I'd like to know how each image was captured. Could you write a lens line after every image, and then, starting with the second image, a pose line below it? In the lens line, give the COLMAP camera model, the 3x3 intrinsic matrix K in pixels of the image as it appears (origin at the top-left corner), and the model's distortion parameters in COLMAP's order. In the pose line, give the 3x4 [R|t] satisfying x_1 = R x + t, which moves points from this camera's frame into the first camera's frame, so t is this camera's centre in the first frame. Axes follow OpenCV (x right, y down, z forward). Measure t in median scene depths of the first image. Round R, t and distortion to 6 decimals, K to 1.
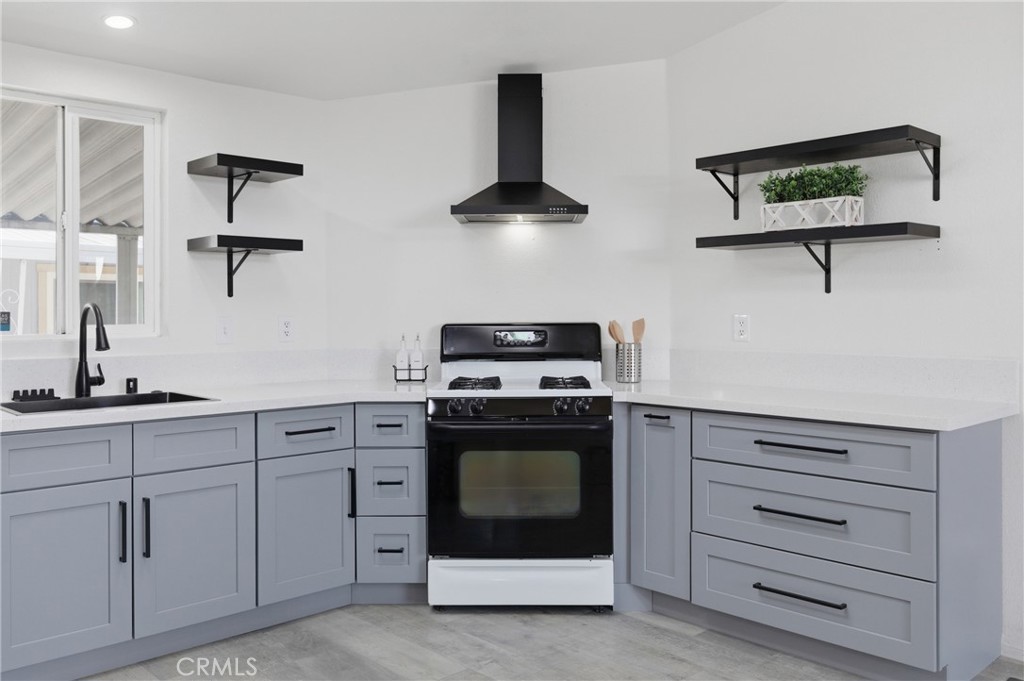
lens RADIAL K [[860.9, 0, 514.2], [0, 860.9, 310.8], [0, 0, 1]] dist [-0.005702, 0.002053]
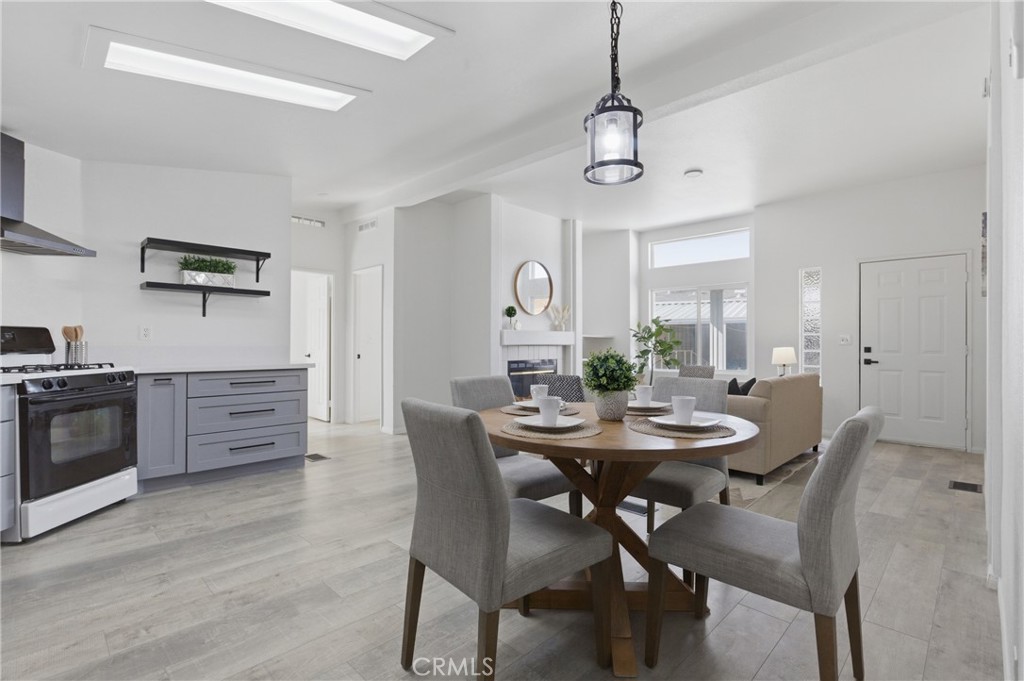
lens RADIAL K [[476.5, 0, 512.0], [0, 476.5, 340.5], [0, 0, 1]] dist [0.000743, 0.000099]
pose [[-0.039065, 0.008067, 0.999204, -0.853390], [-0.007393, 0.999938, -0.008362, 0.042671], [-0.999209, -0.007713, -0.039003, 0.298709]]
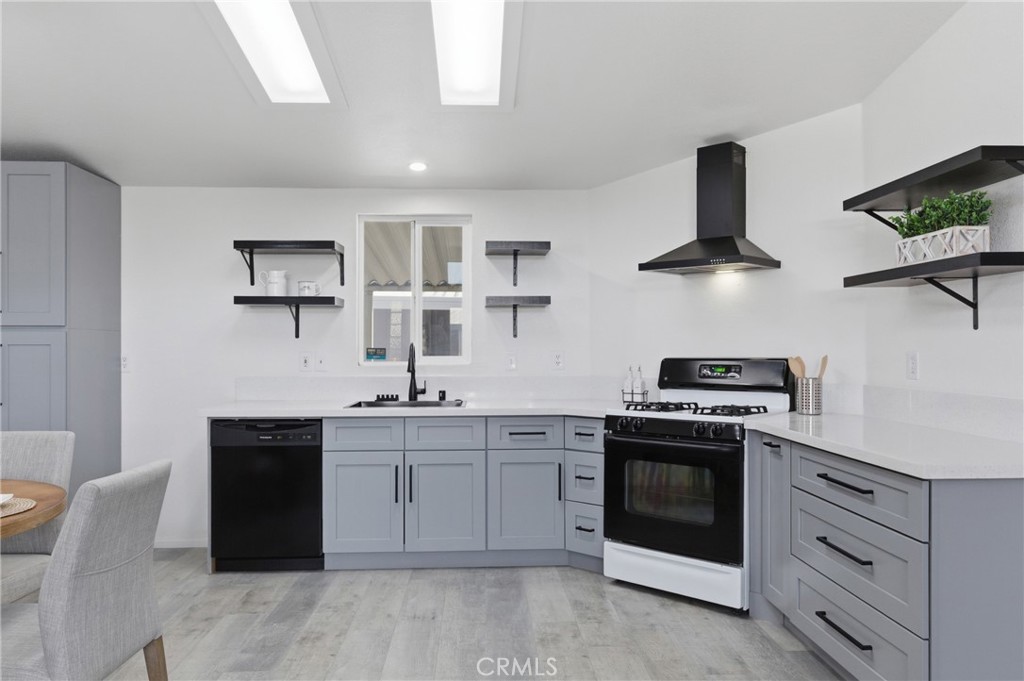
lens RADIAL K [[733.4, 0, 512.0], [0, 733.4, 340.5], [0, 0, 1]] dist [0.006689, -0.000018]
pose [[0.758207, -0.004436, -0.651999, 0.516444], [0.001673, 0.999987, -0.004857, -0.005839], [0.652012, 0.002592, 0.758204, 0.074152]]
